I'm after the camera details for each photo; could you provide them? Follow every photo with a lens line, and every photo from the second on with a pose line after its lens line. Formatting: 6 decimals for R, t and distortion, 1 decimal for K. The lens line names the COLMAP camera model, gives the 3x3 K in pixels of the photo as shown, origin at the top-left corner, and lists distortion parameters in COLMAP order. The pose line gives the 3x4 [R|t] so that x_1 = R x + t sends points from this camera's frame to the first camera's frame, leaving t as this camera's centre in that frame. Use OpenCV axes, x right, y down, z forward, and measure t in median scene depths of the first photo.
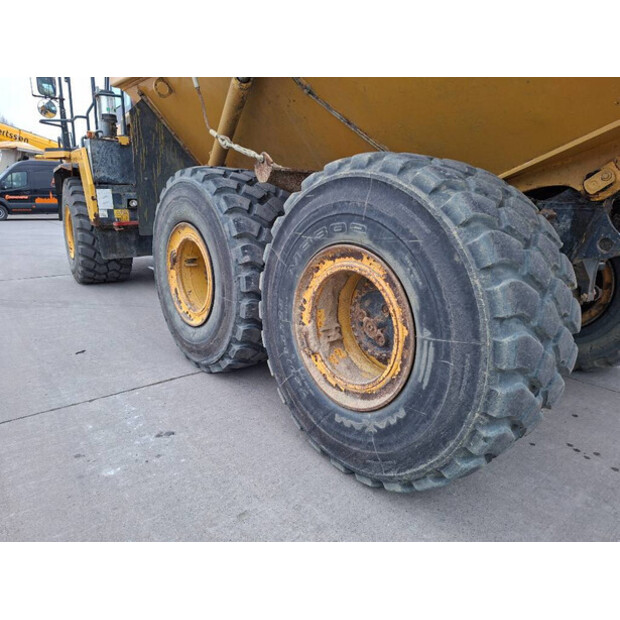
lens RADIAL K [[429.1, 0, 306.8], [0, 429.1, 307.9], [0, 0, 1]] dist [0.120928, -0.132919]
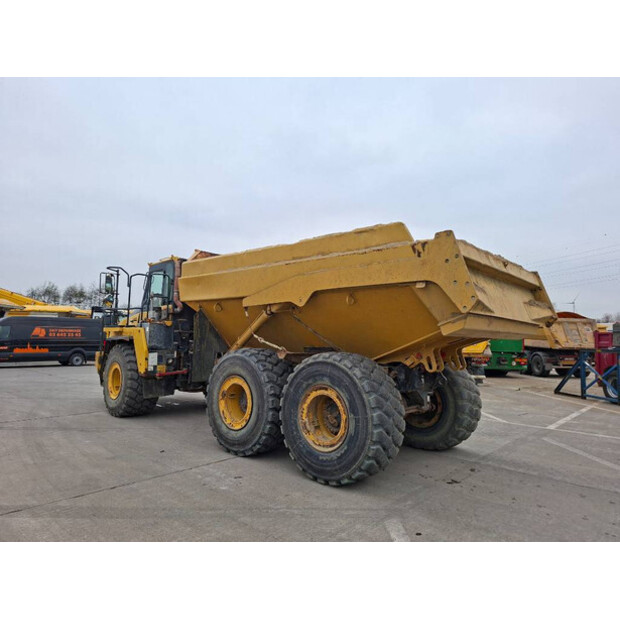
lens RADIAL K [[429.1, 0, 306.8], [0, 429.1, 307.9], [0, 0, 1]] dist [0.120928, -0.132919]
pose [[0.990129, 0.005280, 0.140057, -0.327030], [0.038407, 0.950818, -0.307361, 0.188464], [-0.134792, 0.309706, 0.941230, -1.442288]]
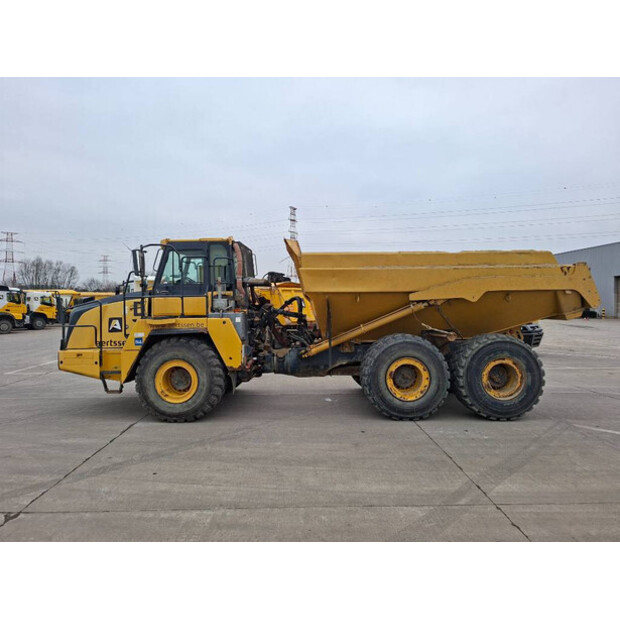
lens RADIAL K [[429.1, 0, 306.8], [0, 429.1, 307.9], [0, 0, 1]] dist [0.120928, -0.132919]
pose [[0.609821, -0.037108, 0.791670, -3.562769], [0.214805, 0.969253, -0.120032, -0.414960], [-0.762874, 0.243253, 0.599042, -0.130269]]
